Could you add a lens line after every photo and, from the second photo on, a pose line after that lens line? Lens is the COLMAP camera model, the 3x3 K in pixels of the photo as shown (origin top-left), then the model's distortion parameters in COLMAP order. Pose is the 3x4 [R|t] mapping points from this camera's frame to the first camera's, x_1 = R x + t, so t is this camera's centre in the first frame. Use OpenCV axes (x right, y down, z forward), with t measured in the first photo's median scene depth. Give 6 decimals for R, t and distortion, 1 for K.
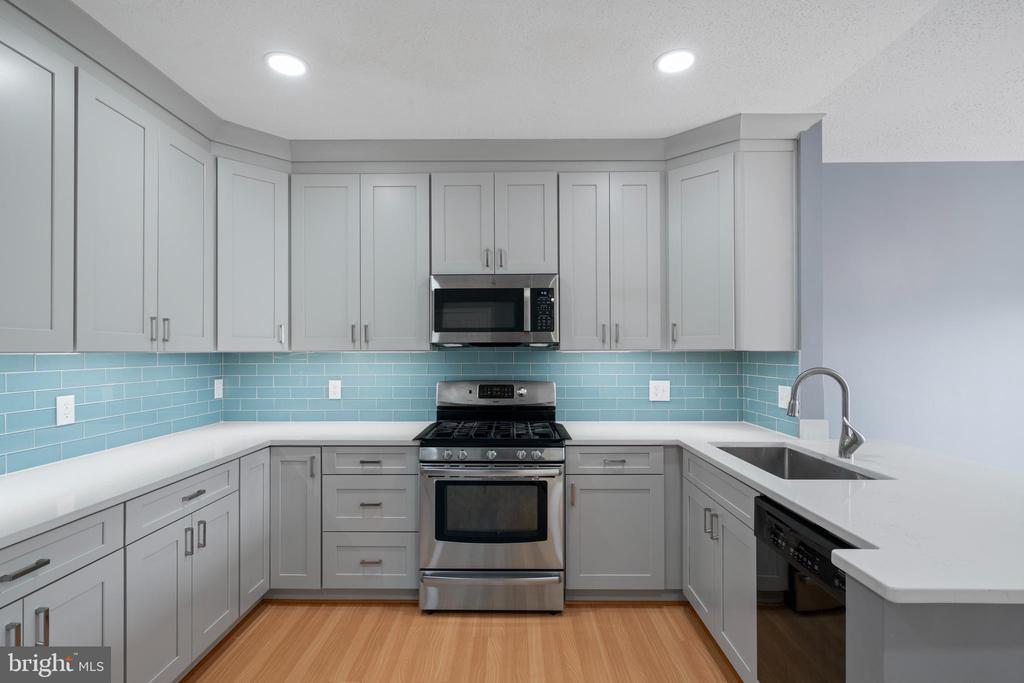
lens RADIAL K [[491.5, 0, 511.5], [0, 491.5, 349.9], [0, 0, 1]] dist [0.000227, 0.000380]
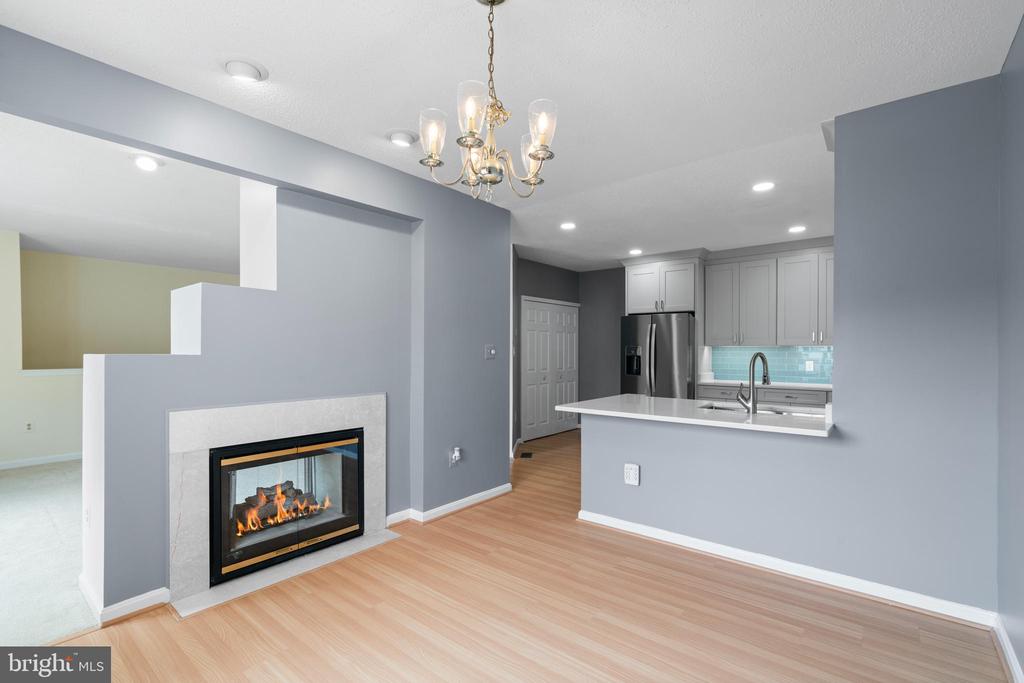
lens RADIAL K [[461.7, 0, 509.4], [0, 461.7, 346.8], [0, 0, 1]] dist [-0.011734, 0.007677]
pose [[-0.629076, -0.007698, -0.777306, 1.804827], [-0.000852, 0.999957, -0.009214, 0.029864], [0.777344, -0.005133, -0.629055, 1.062253]]
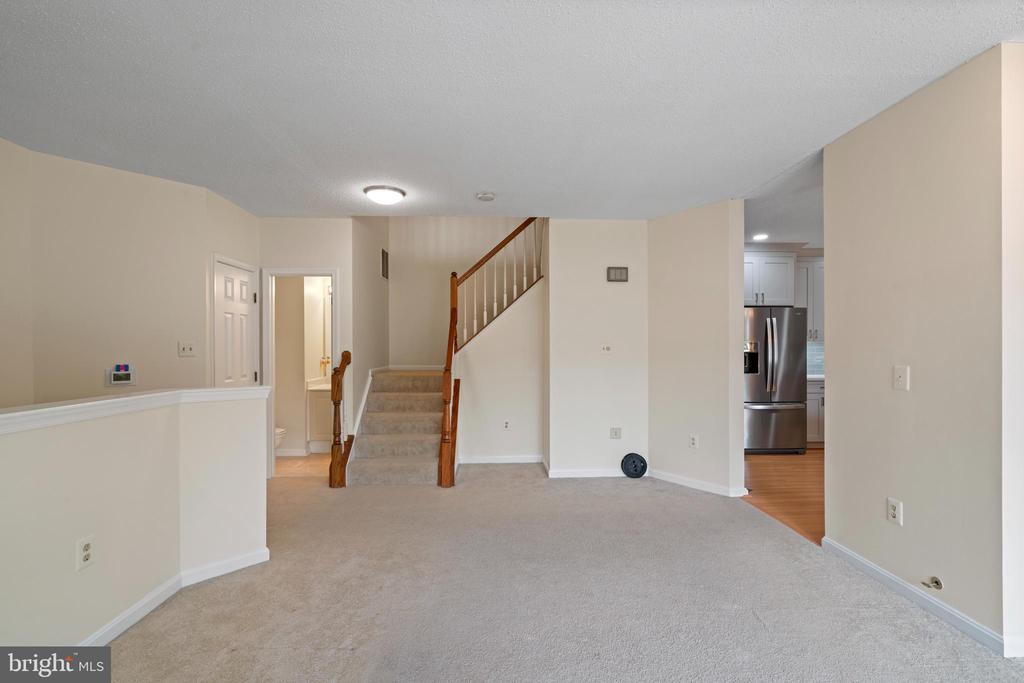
lens RADIAL K [[461.7, 0, 509.4], [0, 461.7, 346.8], [0, 0, 1]] dist [-0.011734, 0.007677]
pose [[0.043015, -0.001023, -0.999074, 1.635255], [0.002961, 0.999995, -0.000897, 0.027127], [0.999070, -0.002919, 0.043018, -1.099589]]
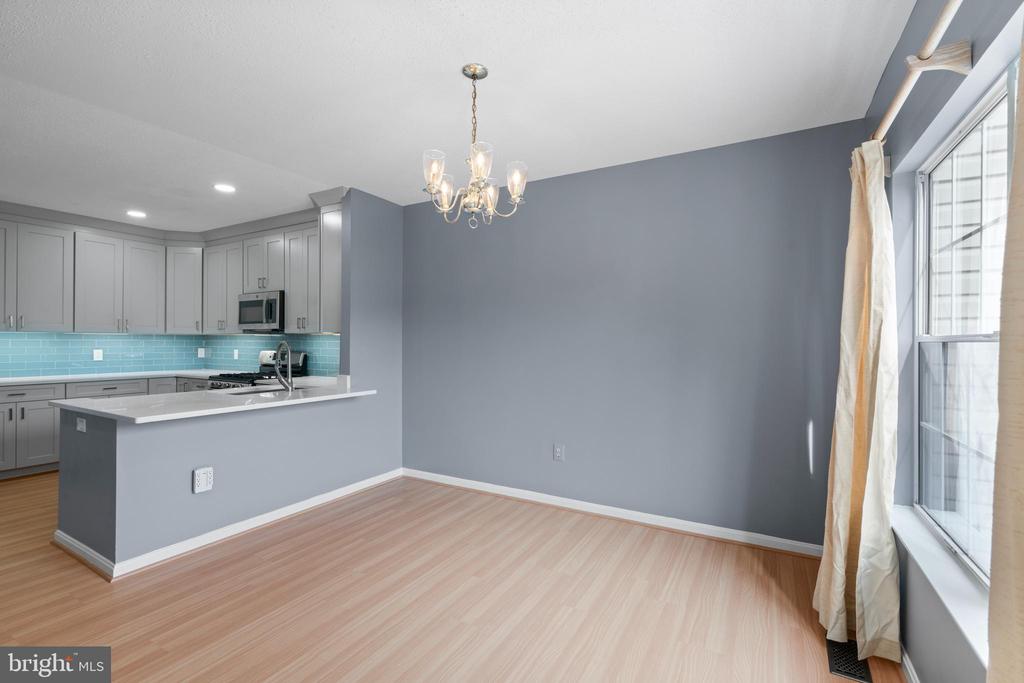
lens RADIAL K [[461.2, 0, 508.2], [0, 461.2, 341.0], [0, 0, 1]] dist [0.000446, 0.000361]
pose [[0.868728, 0.005116, -0.495264, 1.799621], [-0.005491, 0.999985, 0.000698, 0.026328], [0.495260, 0.002113, 0.868742, -0.050619]]
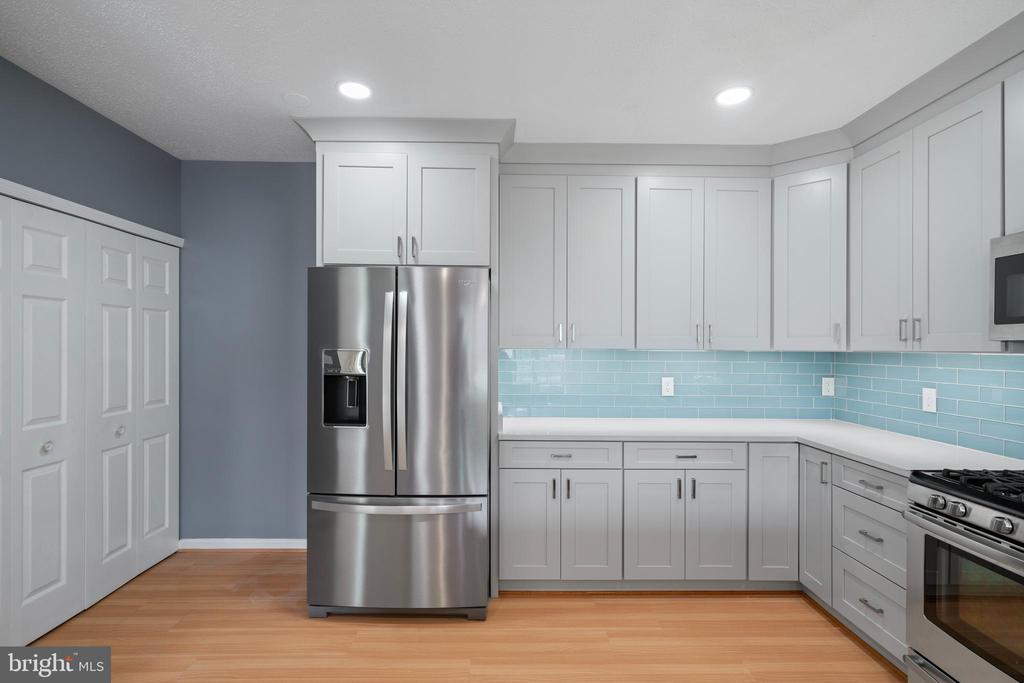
lens RADIAL K [[501.1, 0, 504.9], [0, 501.1, 347.7], [0, 0, 1]] dist [0.000845, 0.000431]
pose [[0.022262, 0.002938, -0.999748, 0.543239], [-0.005588, 0.999980, 0.002815, -0.002576], [0.999737, 0.005524, 0.022278, 0.359287]]
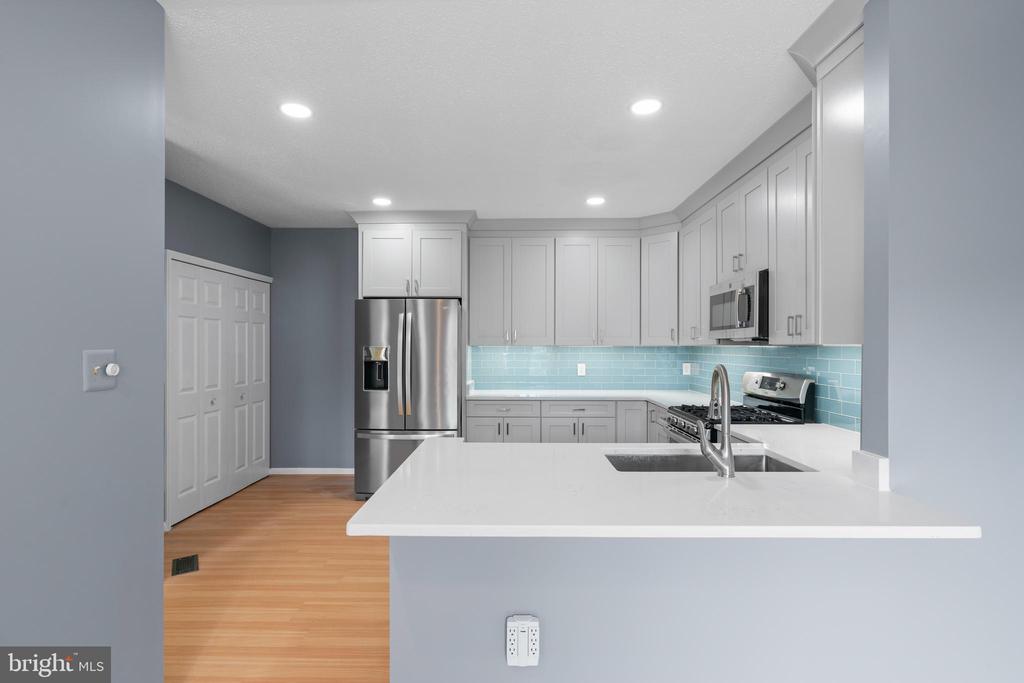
lens RADIAL K [[495.7, 0, 507.9], [0, 495.7, 344.0], [0, 0, 1]] dist [0.000642, 0.000244]
pose [[-0.005531, -0.003968, -0.999977, 1.231784], [0.001093, 0.999992, -0.003975, 0.004008], [0.999984, -0.001115, -0.005527, 0.525270]]
